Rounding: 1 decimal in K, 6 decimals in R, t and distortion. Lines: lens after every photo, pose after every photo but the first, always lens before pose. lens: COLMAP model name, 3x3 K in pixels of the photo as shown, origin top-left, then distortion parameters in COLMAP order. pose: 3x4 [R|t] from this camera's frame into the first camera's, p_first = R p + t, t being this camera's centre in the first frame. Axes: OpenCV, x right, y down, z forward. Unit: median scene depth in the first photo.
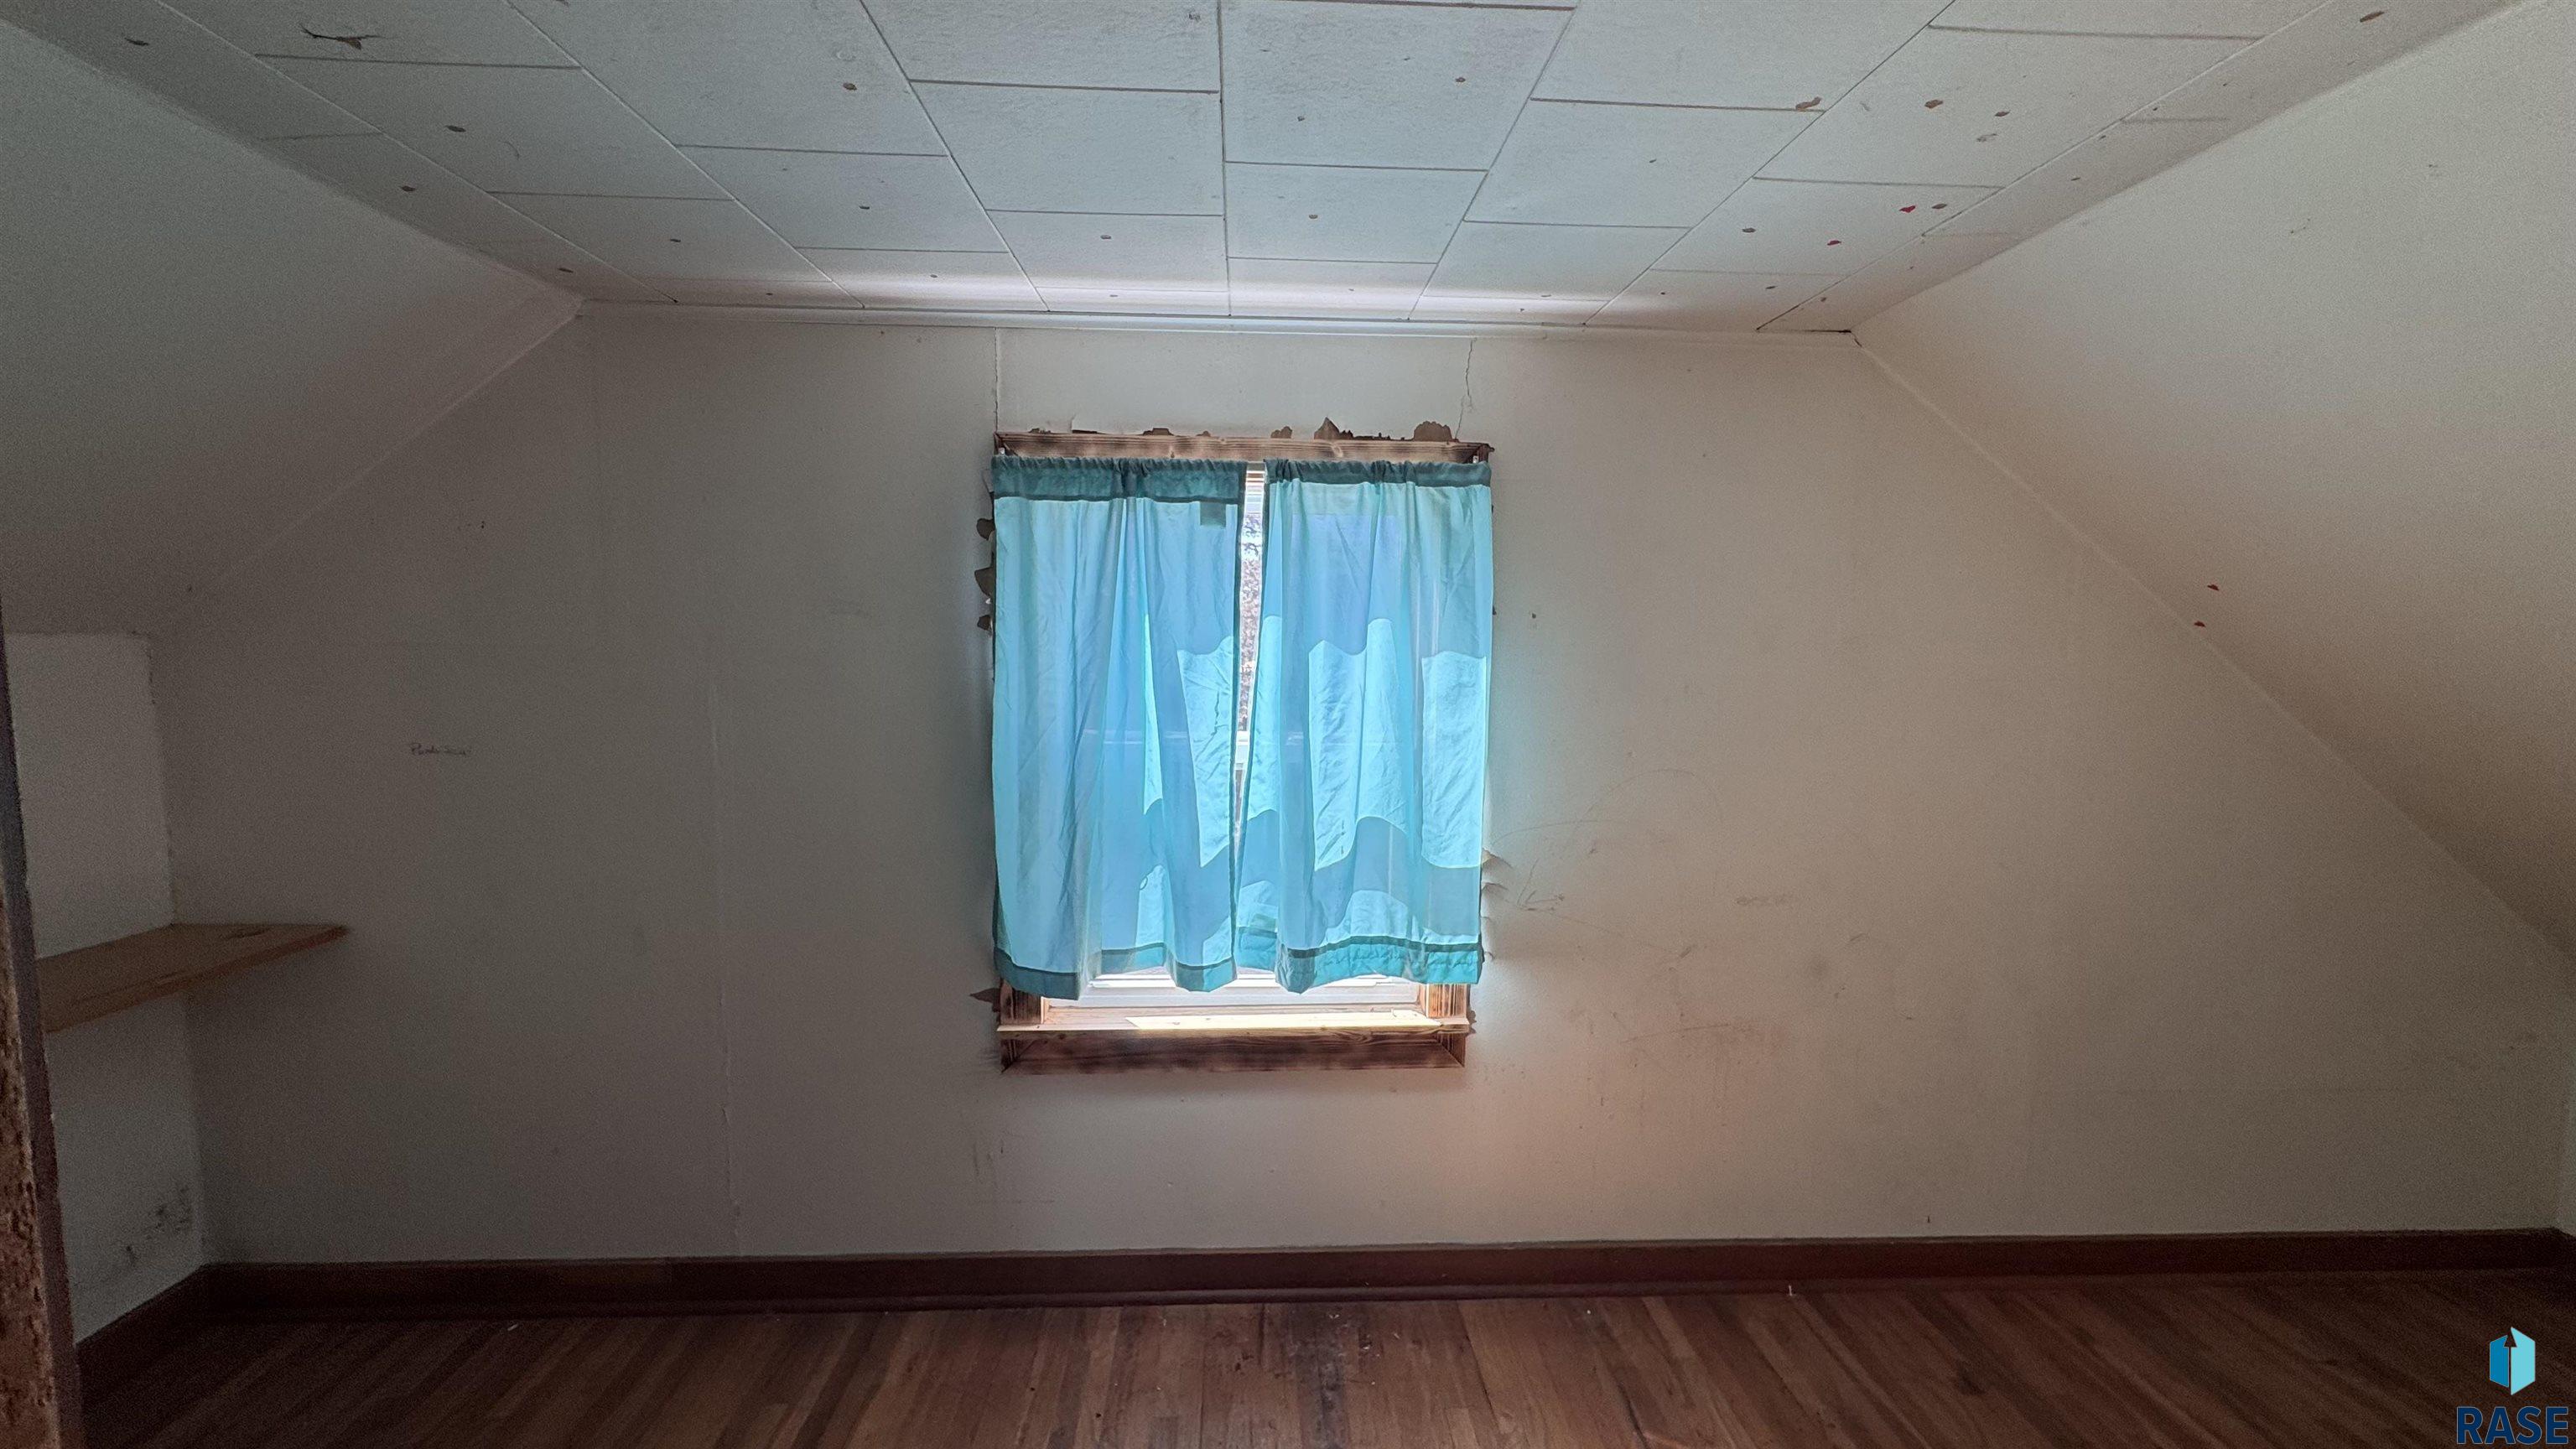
lens RADIAL K [[1026.1, 0, 1284.1], [0, 1026.1, 721.6], [0, 0, 1]] dist [-0.009282, 0.001203]
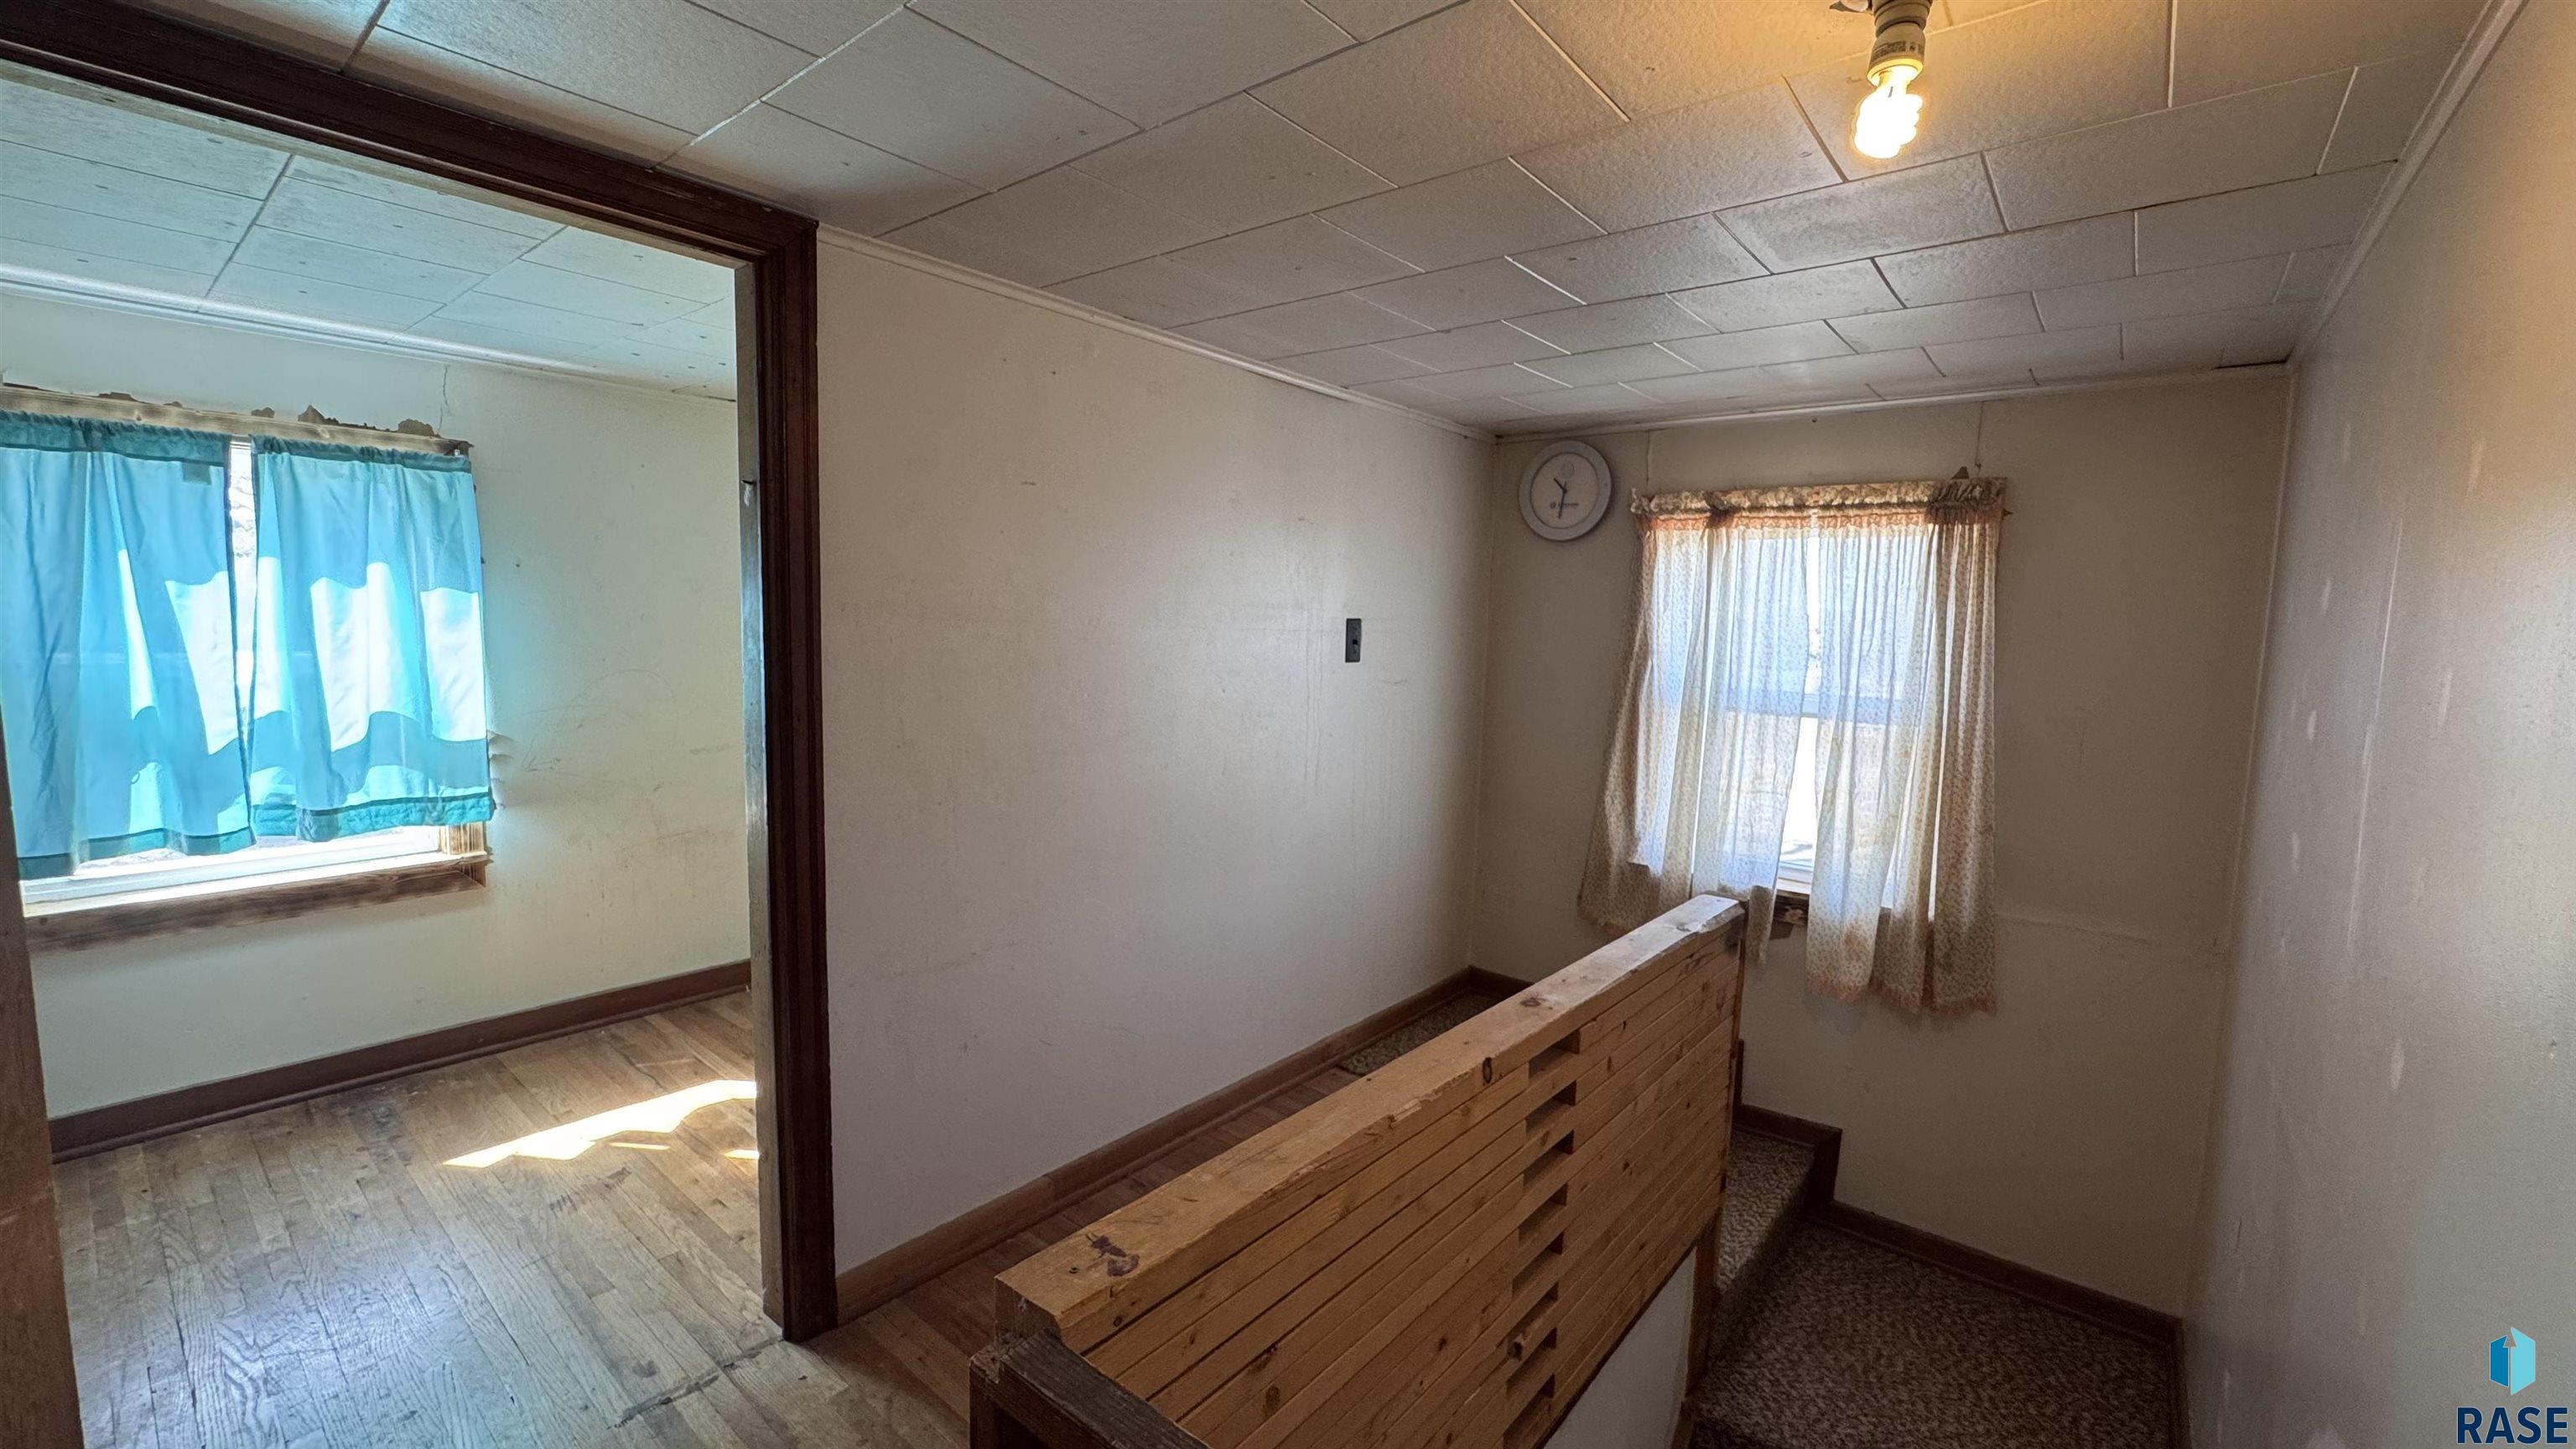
lens RADIAL K [[1026.1, 0, 1288.3], [0, 1026.1, 722.0], [0, 0, 1]] dist [-0.009282, 0.001203]
pose [[0.672039, -0.068948, 0.737299, -0.106150], [0.051429, 0.997598, 0.046413, 0.109542], [-0.738728, 0.006727, 0.673970, -0.800020]]
